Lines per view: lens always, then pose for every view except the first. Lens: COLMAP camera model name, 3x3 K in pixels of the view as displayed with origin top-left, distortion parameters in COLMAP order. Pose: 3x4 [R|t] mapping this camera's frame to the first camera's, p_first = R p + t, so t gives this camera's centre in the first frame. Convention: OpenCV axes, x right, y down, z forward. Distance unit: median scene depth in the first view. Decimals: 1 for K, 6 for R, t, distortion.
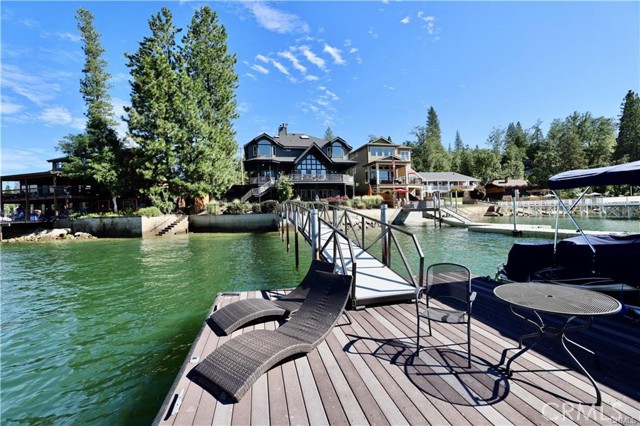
lens RADIAL K [[278.8, 0, 317.3], [0, 278.8, 211.5], [0, 0, 1]] dist [0.005344, 0.003903]
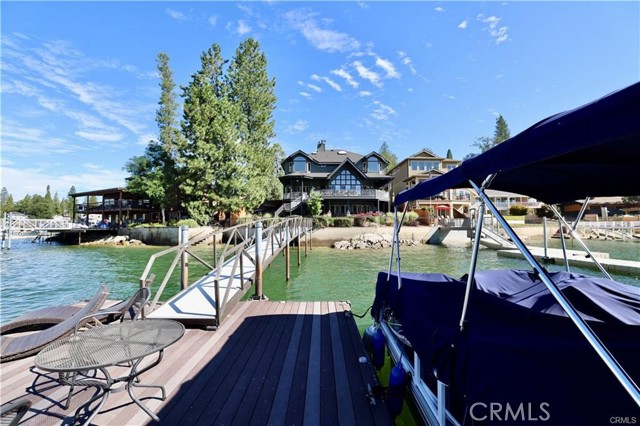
lens RADIAL K [[278.8, 0, 317.6], [0, 278.8, 215.8], [0, 0, 1]] dist [0.005344, 0.003903]
pose [[0.975691, 0.019596, -0.218274, 0.105628], [-0.027604, 0.999051, -0.033699, -0.004452], [0.217407, 0.038905, 0.975305, 0.015850]]
